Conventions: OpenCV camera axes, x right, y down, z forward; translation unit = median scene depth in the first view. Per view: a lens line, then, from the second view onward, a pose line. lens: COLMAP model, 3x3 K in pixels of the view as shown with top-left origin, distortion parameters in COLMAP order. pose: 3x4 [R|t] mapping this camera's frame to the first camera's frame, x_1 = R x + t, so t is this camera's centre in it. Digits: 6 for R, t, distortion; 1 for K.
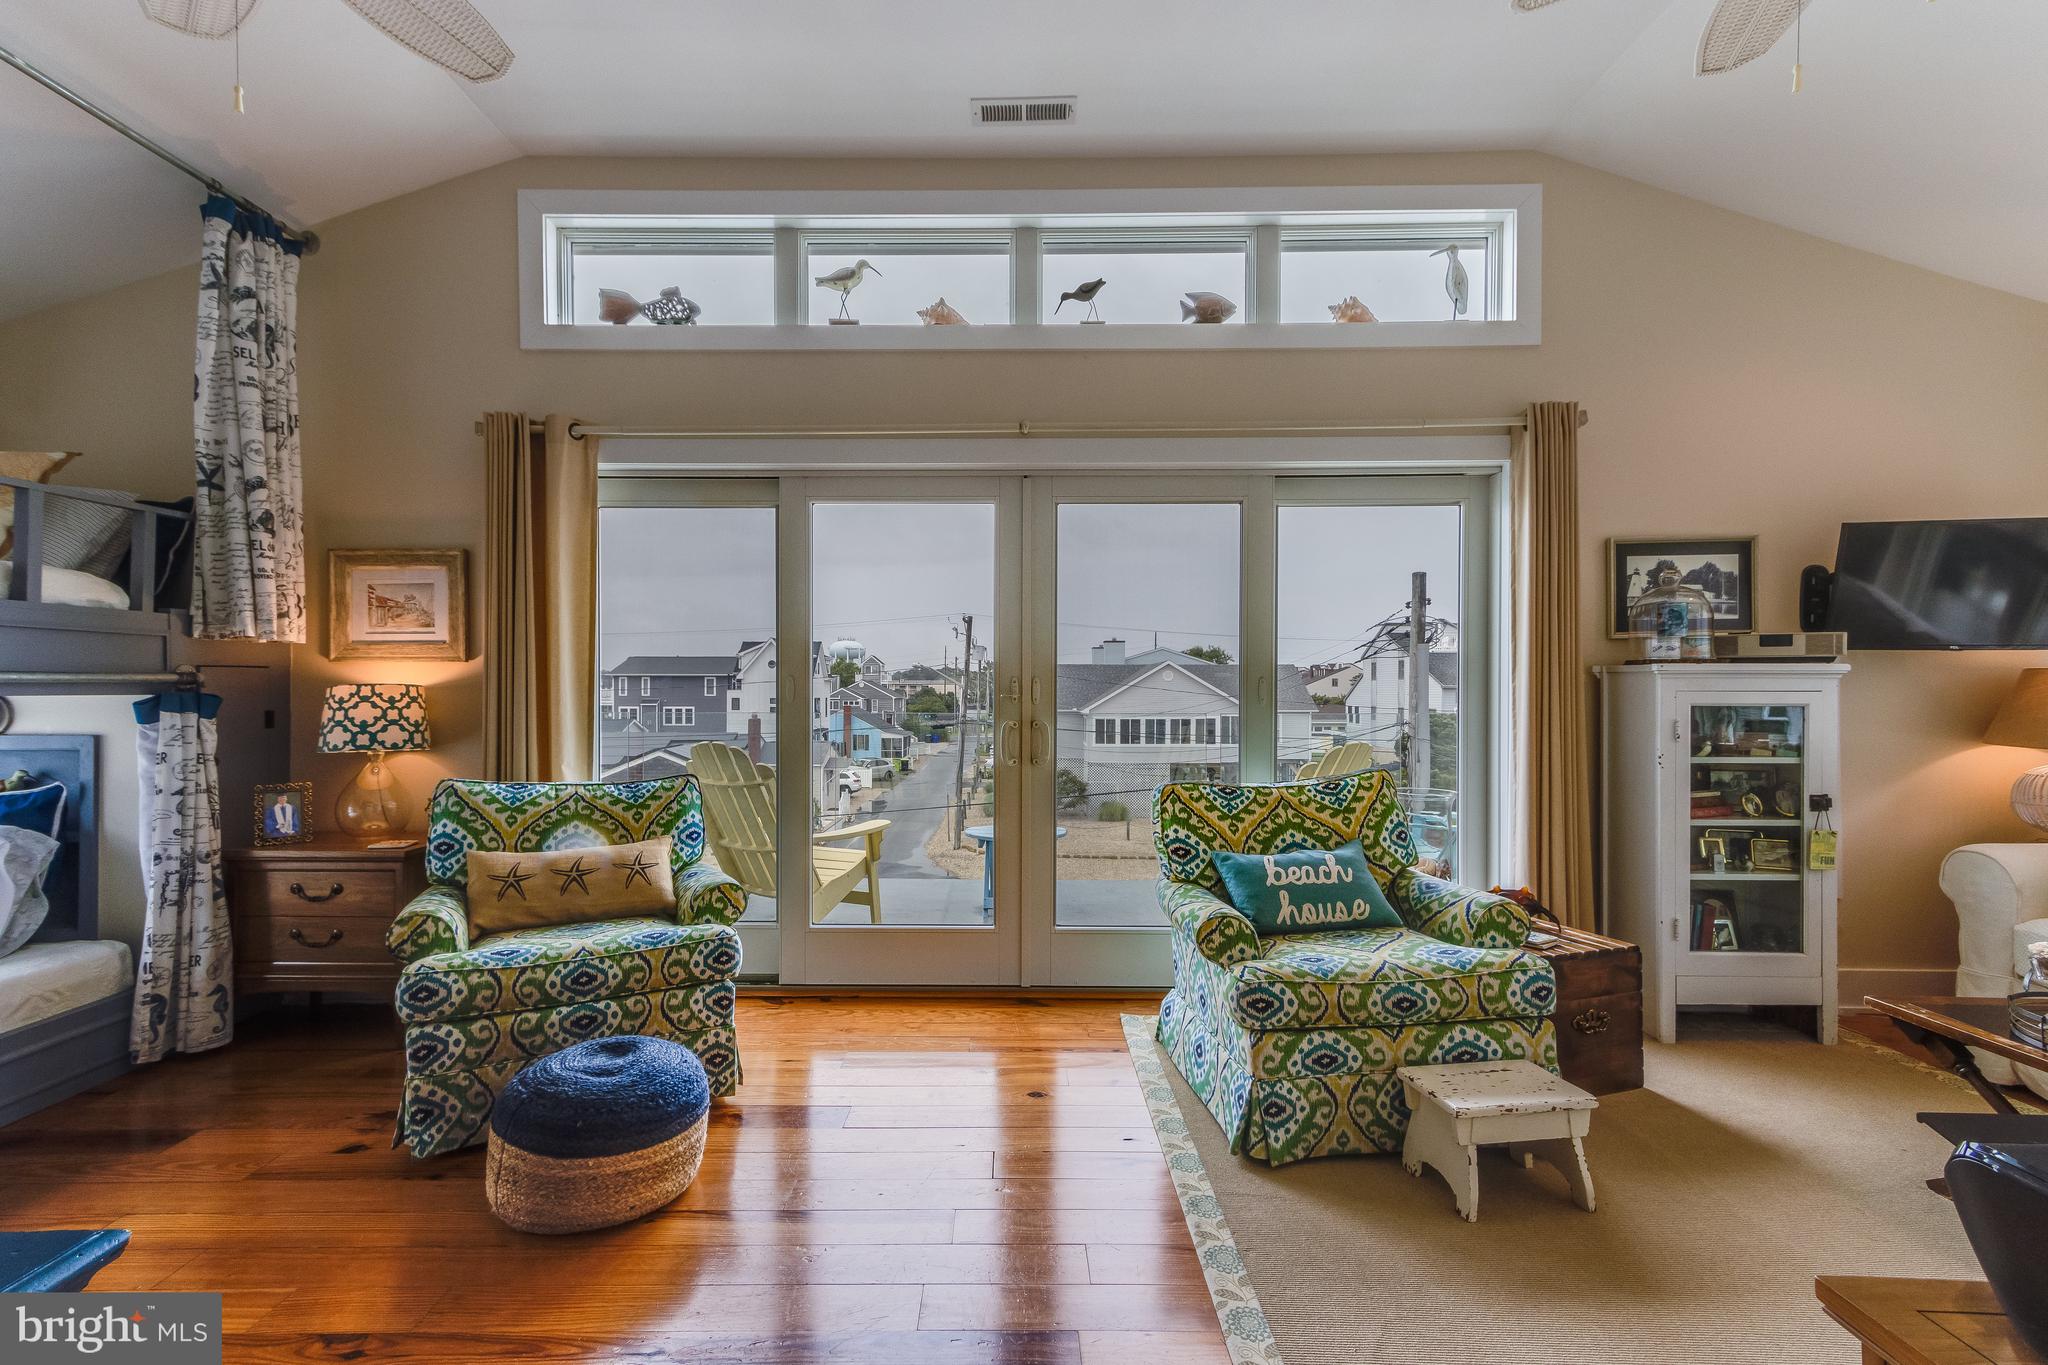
lens RADIAL K [[947.6, 0, 1024.0], [0, 947.6, 682.5], [0, 0, 1]] dist [0.001369, 0.000227]
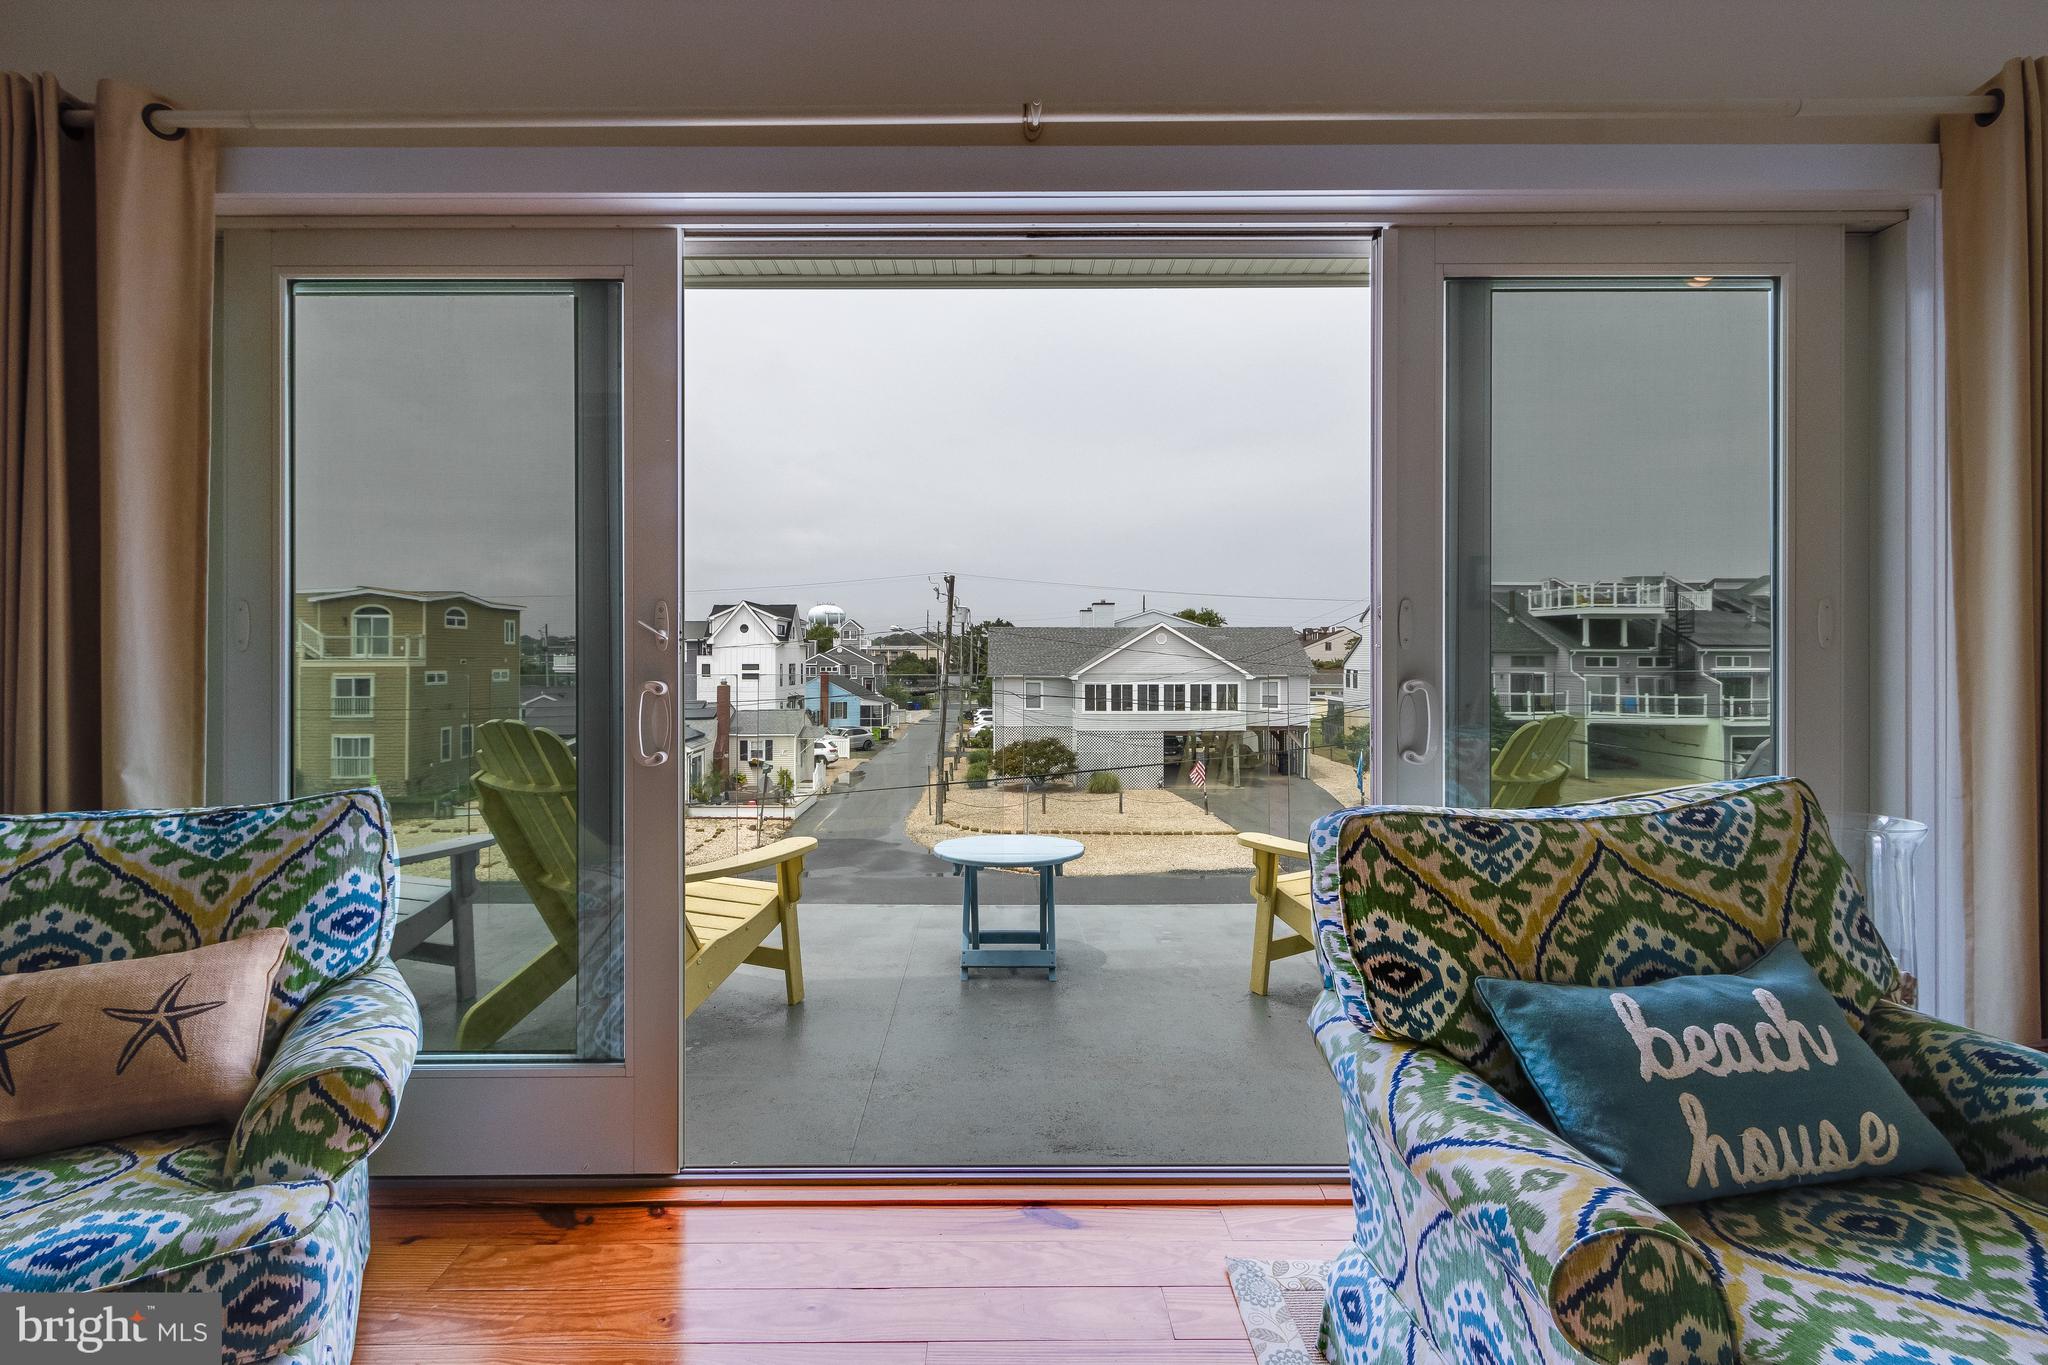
lens RADIAL K [[978.4, 0, 1022.7], [0, 978.4, 625.0], [0, 0, 1]] dist [-0.000207, 0.000146]
pose [[0.999893, -0.002843, 0.014356, -0.010705], [0.003170, 0.999735, -0.022815, 0.017480], [-0.014287, 0.022858, 0.999637, 0.369937]]
